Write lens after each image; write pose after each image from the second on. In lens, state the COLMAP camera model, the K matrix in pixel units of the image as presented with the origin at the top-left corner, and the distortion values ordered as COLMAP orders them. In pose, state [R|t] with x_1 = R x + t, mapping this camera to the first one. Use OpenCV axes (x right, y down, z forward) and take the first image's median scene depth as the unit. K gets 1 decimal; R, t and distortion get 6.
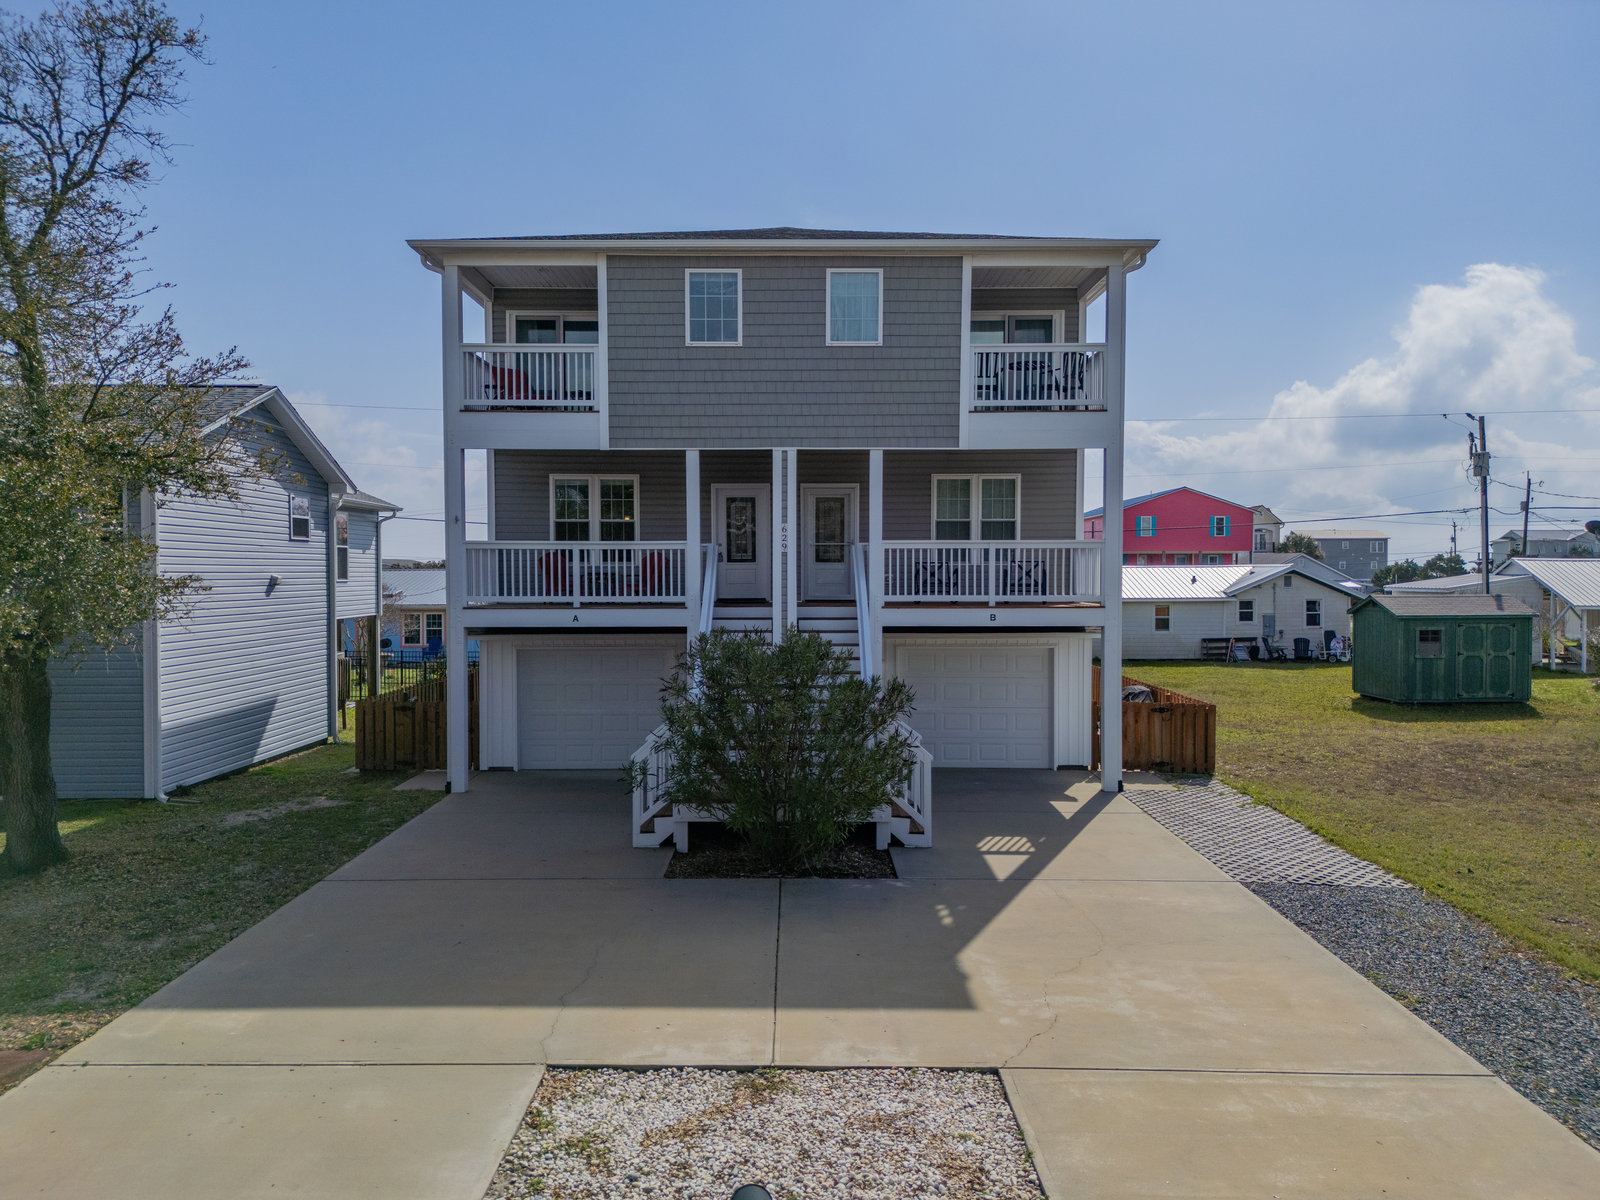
lens RADIAL K [[1156.5, 0, 800.0], [0, 1156.5, 600.0], [0, 0, 1]] dist [0.033808, -0.000779]
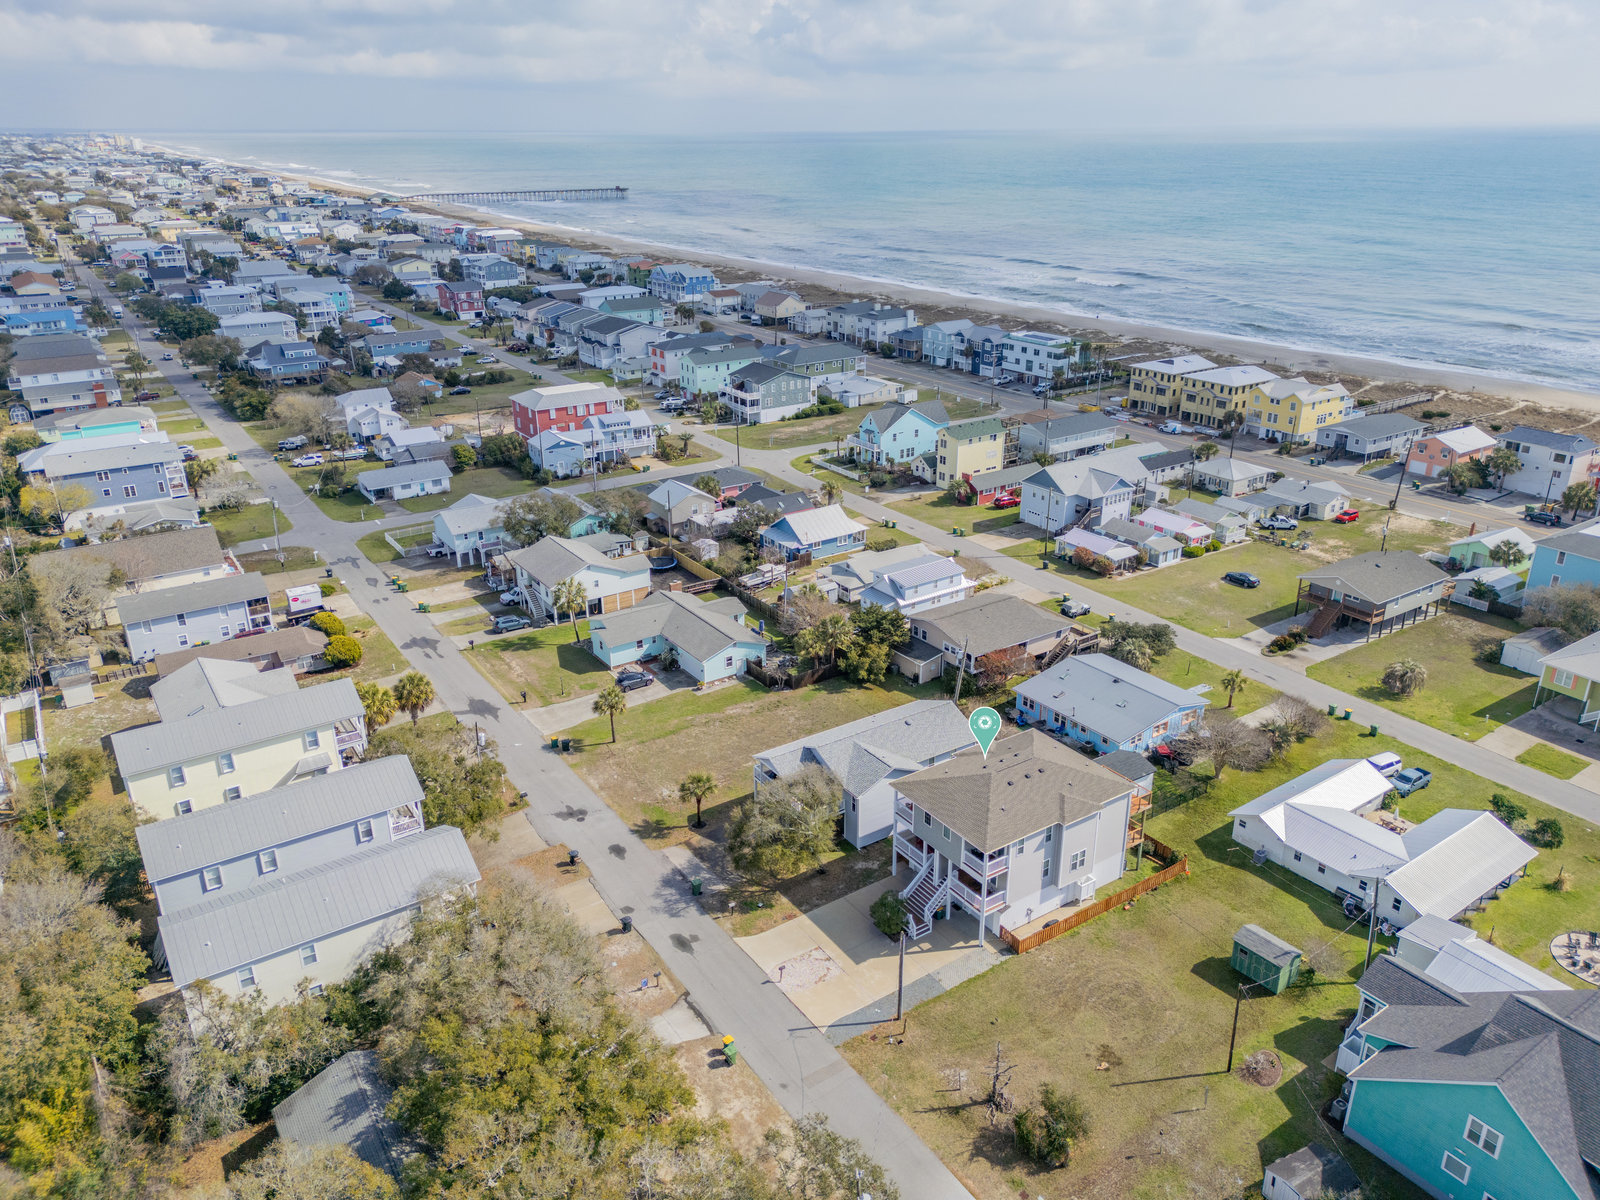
lens RADIAL K [[1122.6, 0, 800.0], [0, 1122.6, 600.0], [0, 0, 1]] dist [0.072406, -0.066862]
pose [[0.560039, 0.308904, -0.768723, 2.920864], [-0.018608, 0.932343, 0.361096, -2.753377], [0.828258, -0.187924, 0.527896, -1.741194]]
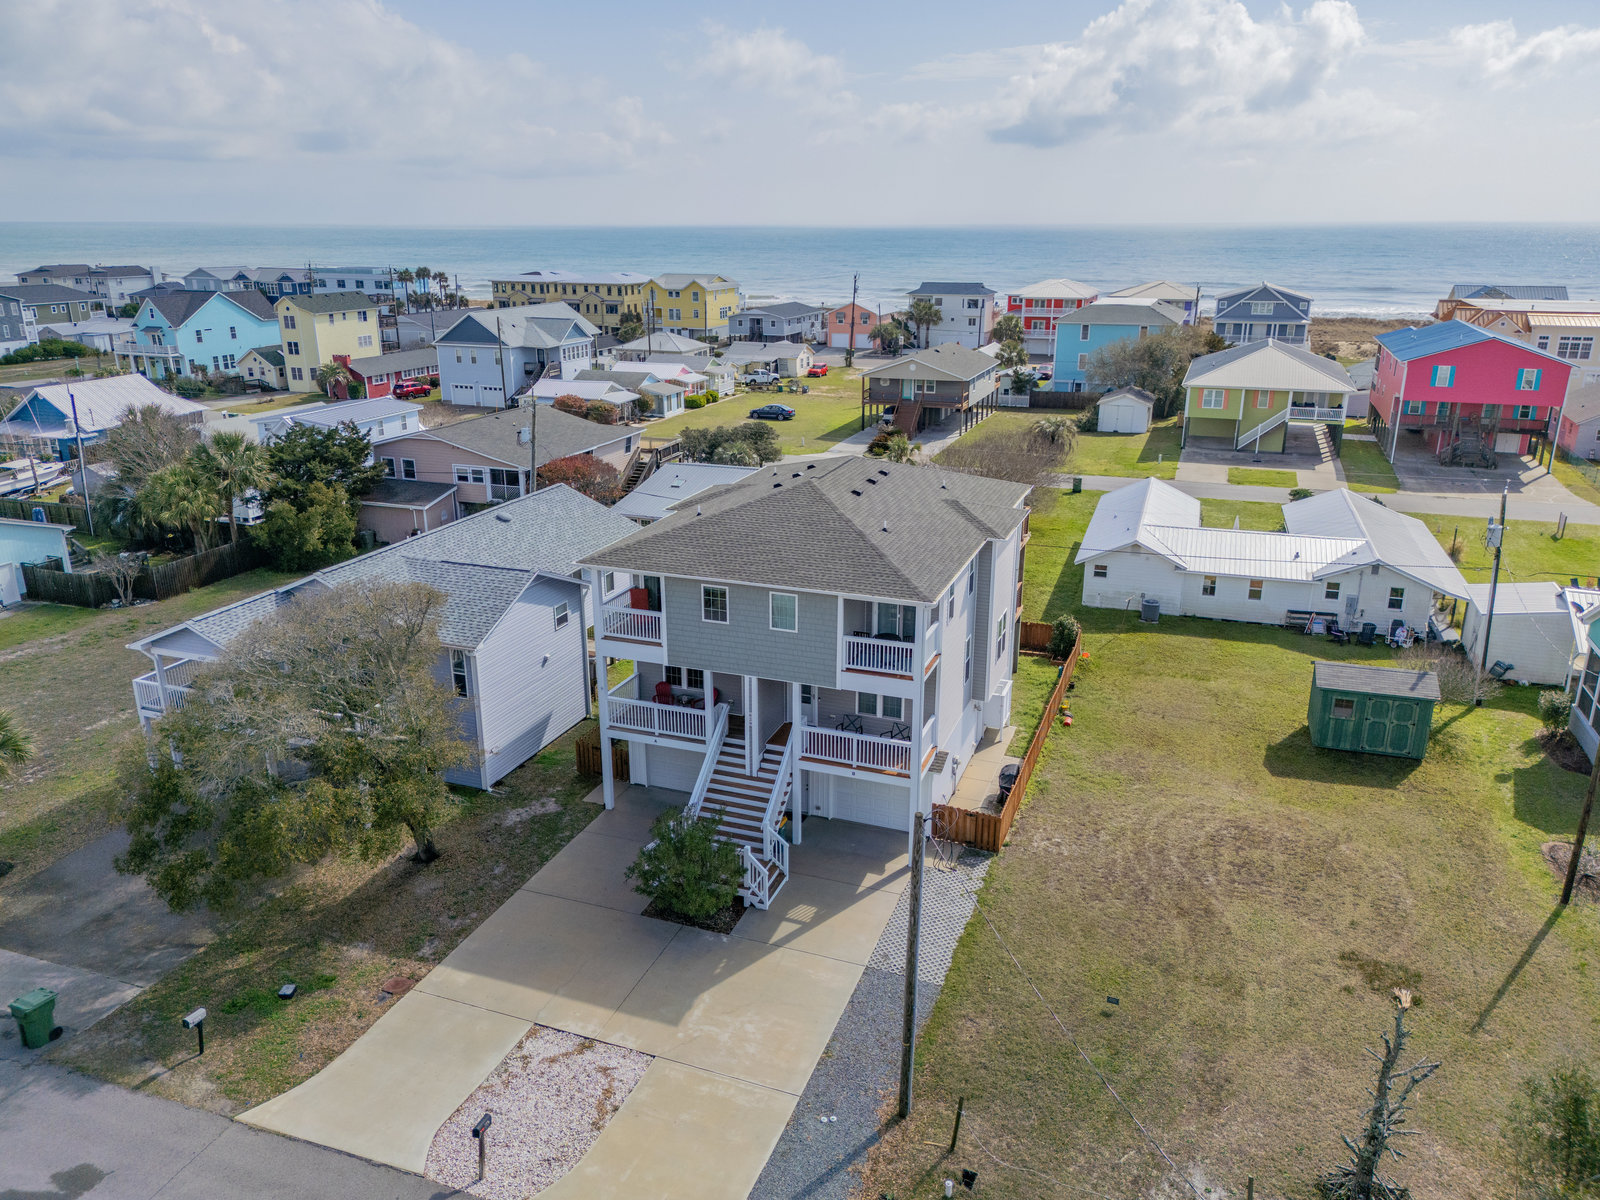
lens RADIAL K [[1157.9, 0, 800.0], [0, 1157.9, 600.0], [0, 0, 1]] dist [0.071137, -0.063339]
pose [[0.935805, 0.108919, -0.335270, 0.685490], [-0.007255, 0.956820, 0.290590, -0.801619], [0.352444, -0.269503, 0.896187, -0.649067]]
